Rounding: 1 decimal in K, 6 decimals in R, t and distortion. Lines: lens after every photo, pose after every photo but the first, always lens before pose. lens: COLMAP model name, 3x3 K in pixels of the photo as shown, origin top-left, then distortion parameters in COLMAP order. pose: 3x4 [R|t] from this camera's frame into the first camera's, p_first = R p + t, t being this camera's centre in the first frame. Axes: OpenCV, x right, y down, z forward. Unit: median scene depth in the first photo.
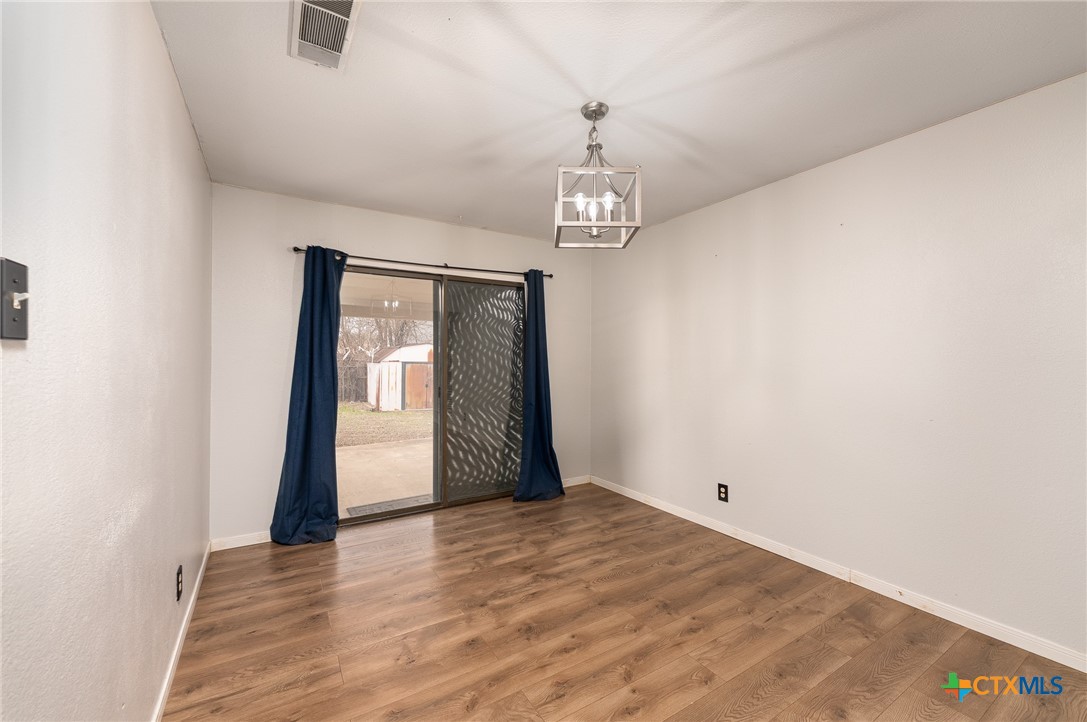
lens RADIAL K [[439.3, 0, 545.3], [0, 439.3, 348.5], [0, 0, 1]] dist [-0.000675, -0.000121]
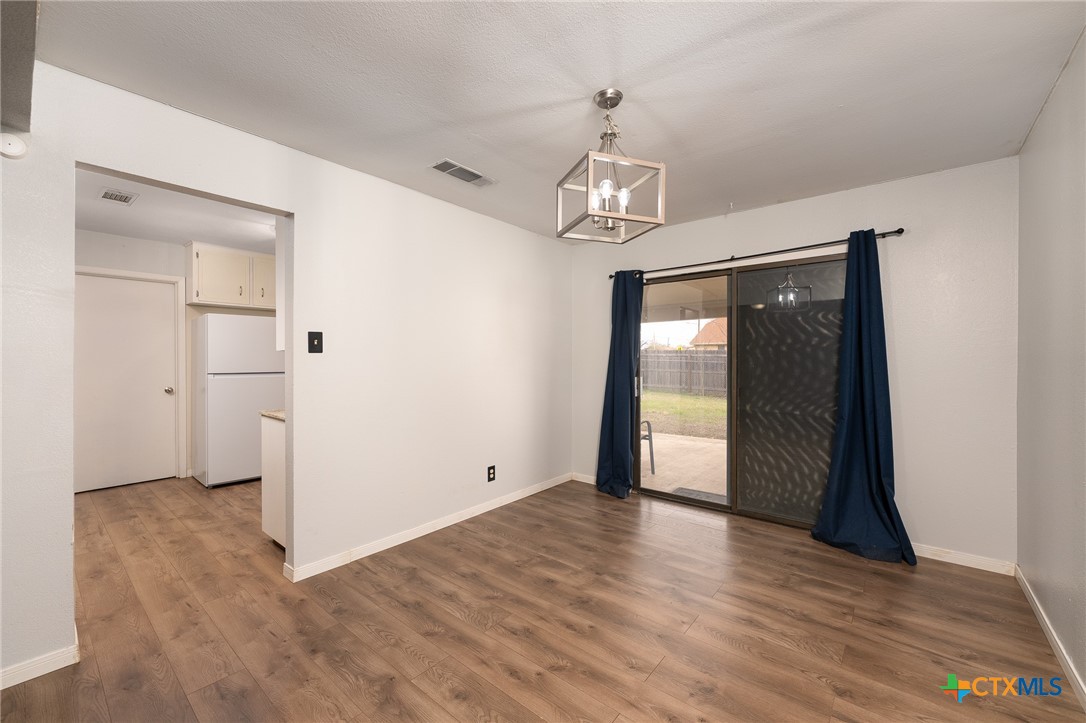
lens RADIAL K [[435.0, 0, 537.3], [0, 435.0, 359.2], [0, 0, 1]] dist [-0.000802, -0.000190]
pose [[0.309606, 0.002610, -0.950861, 0.603202], [0.027706, 0.999547, 0.011765, 0.005742], [0.950461, -0.029987, 0.309393, 0.351558]]
